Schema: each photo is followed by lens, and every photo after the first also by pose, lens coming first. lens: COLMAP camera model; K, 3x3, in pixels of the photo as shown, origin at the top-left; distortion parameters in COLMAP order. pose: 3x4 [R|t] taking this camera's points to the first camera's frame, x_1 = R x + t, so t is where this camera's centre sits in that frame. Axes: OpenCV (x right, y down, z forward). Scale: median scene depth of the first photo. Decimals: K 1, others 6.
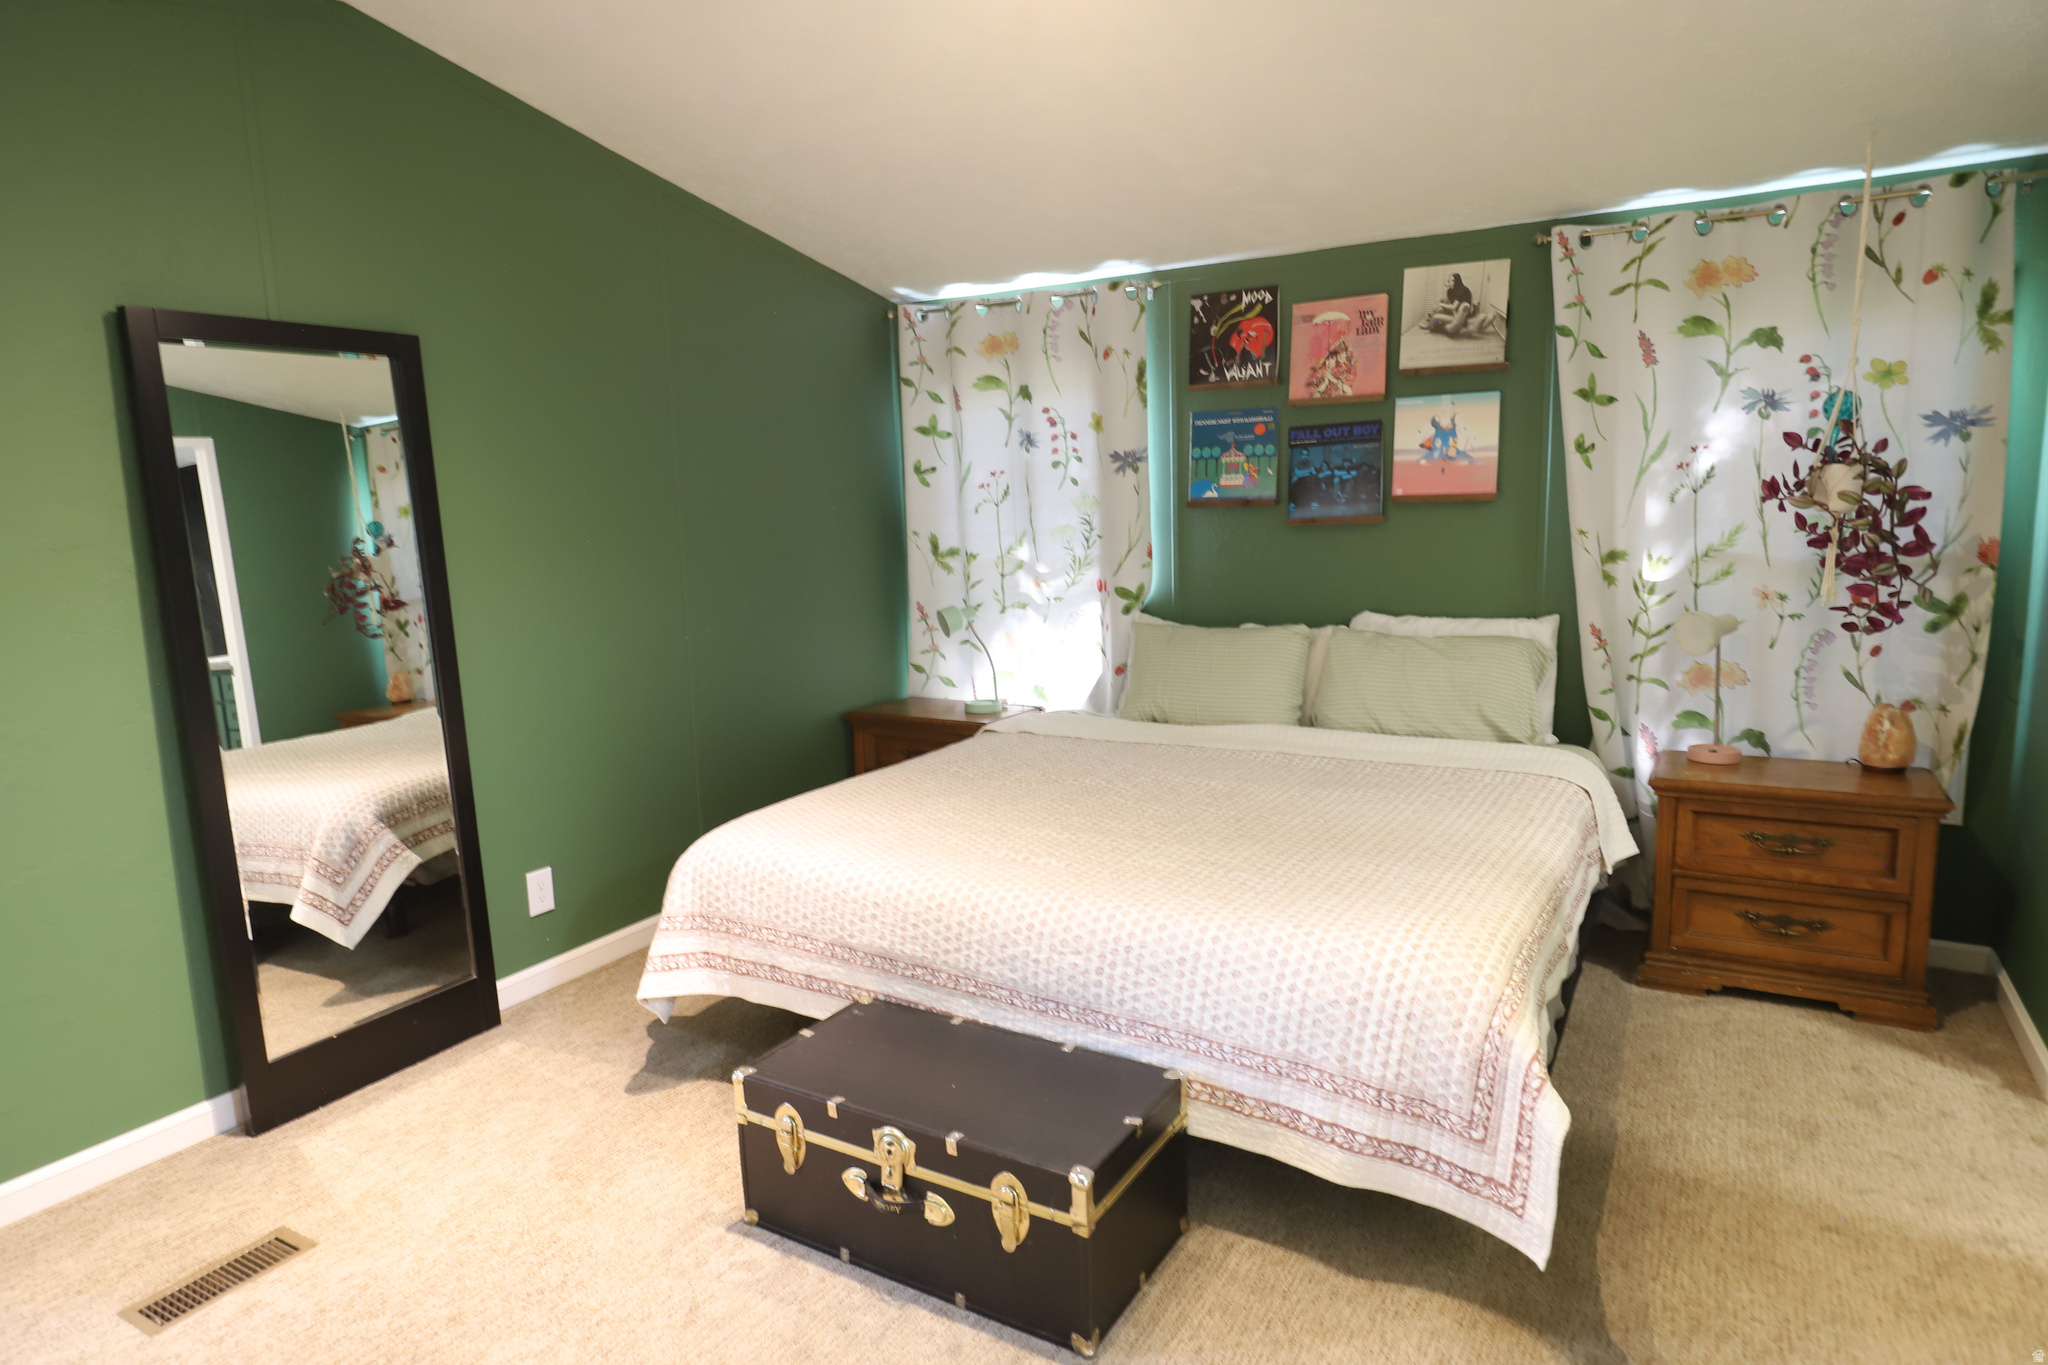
lens RADIAL K [[1230.1, 0, 1024.0], [0, 1230.1, 682.5], [0, 0, 1]] dist [-0.004296, -0.001064]
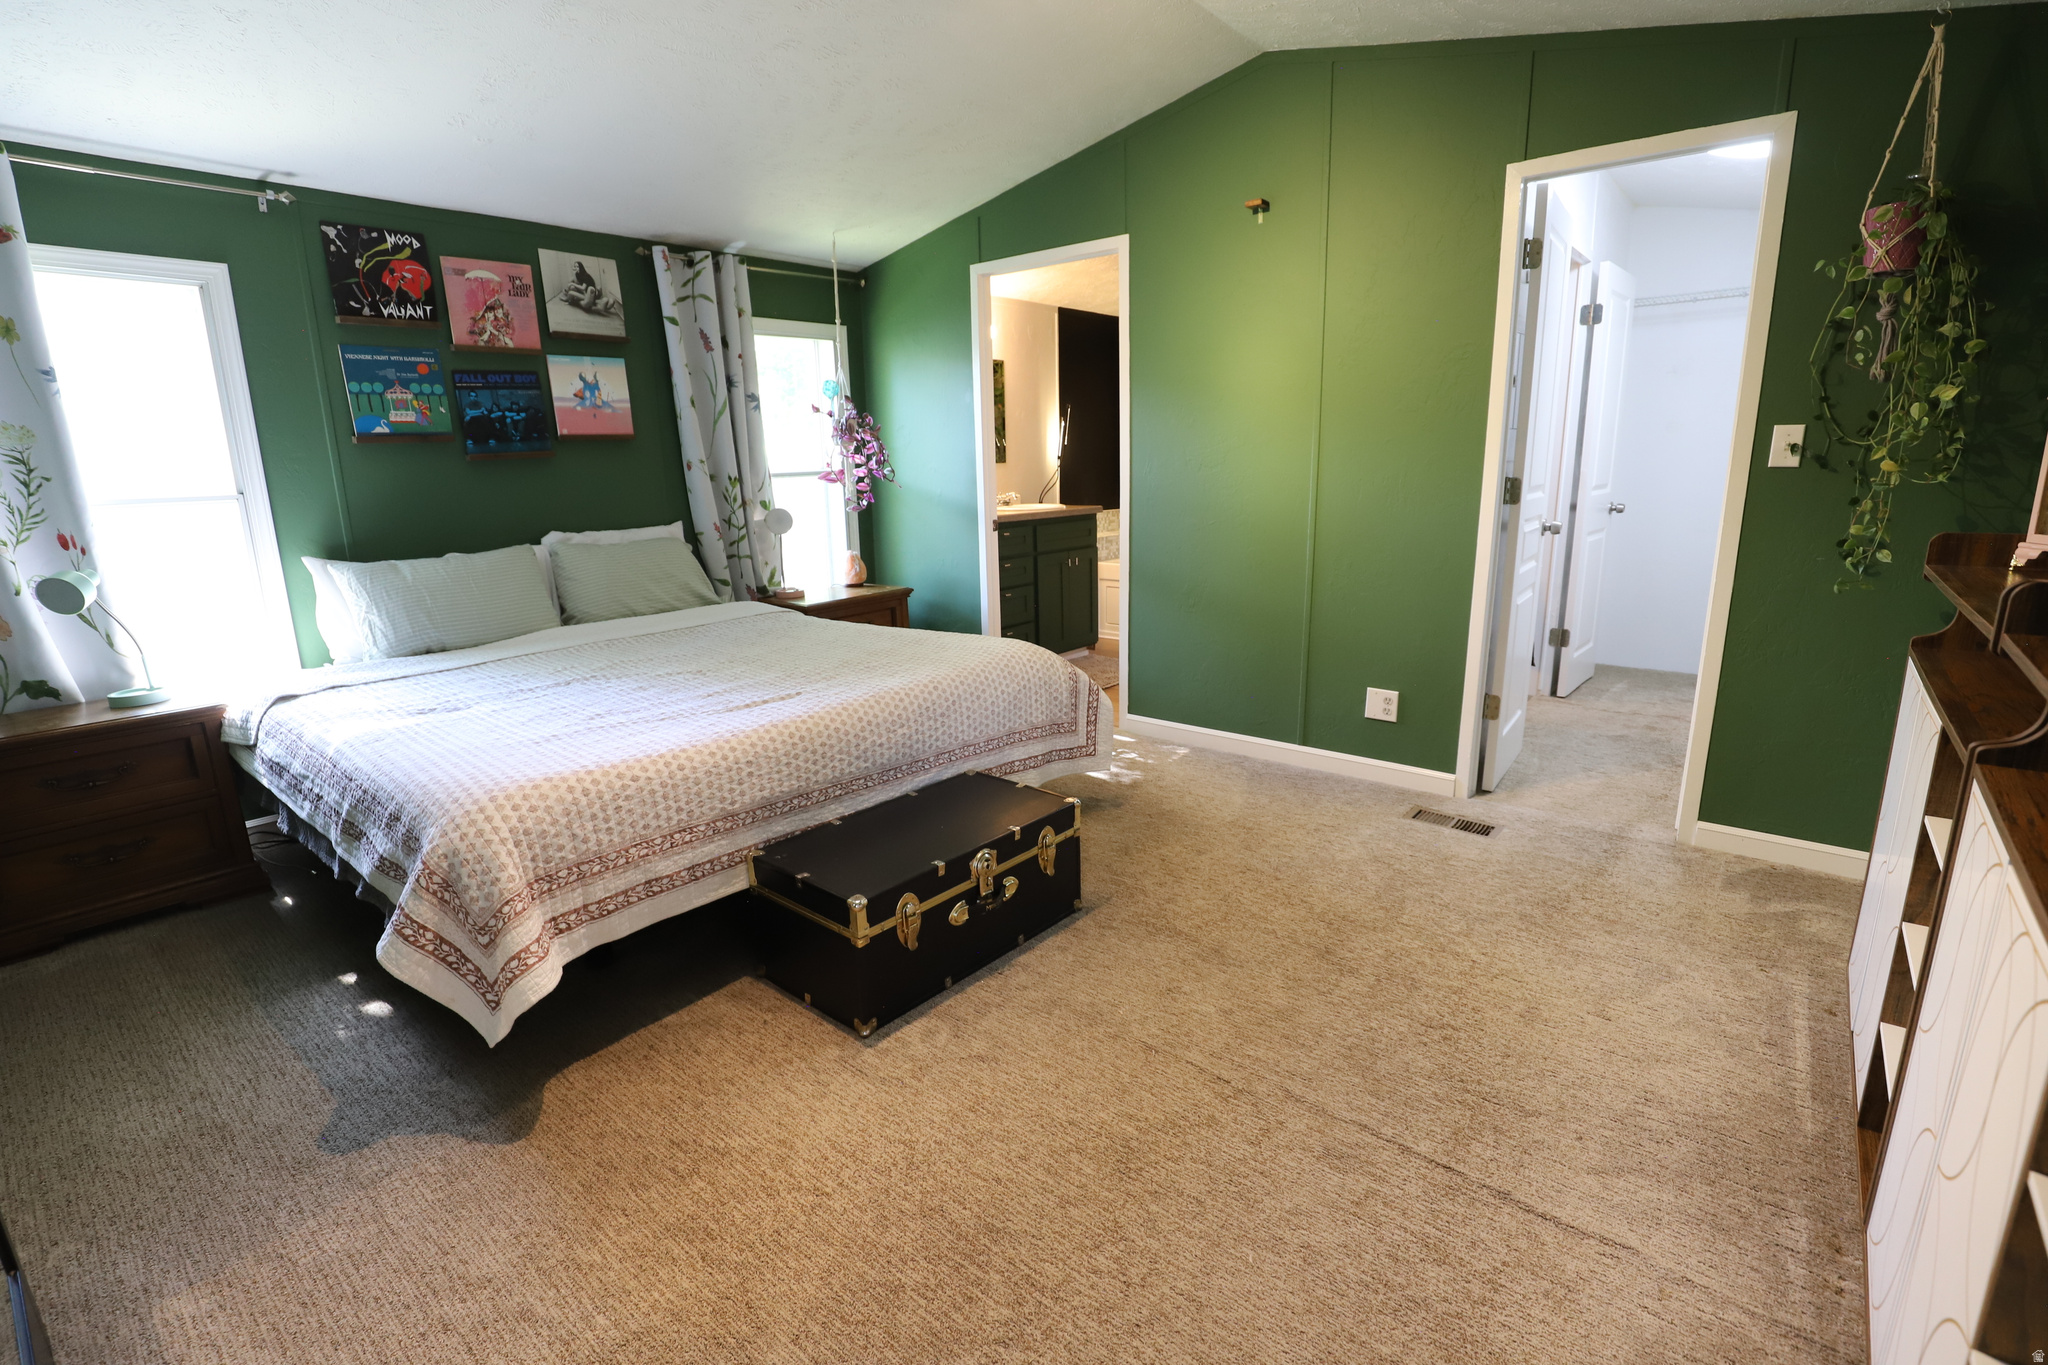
lens RADIAL K [[942.0, 0, 1024.0], [0, 942.0, 682.5], [0, 0, 1]] dist [-0.034233, 0.000470]
pose [[0.153382, -0.200643, 0.967583, -0.593615], [0.172326, 0.969596, 0.173744, 0.007339], [-0.973025, 0.140090, 0.183294, 0.415191]]
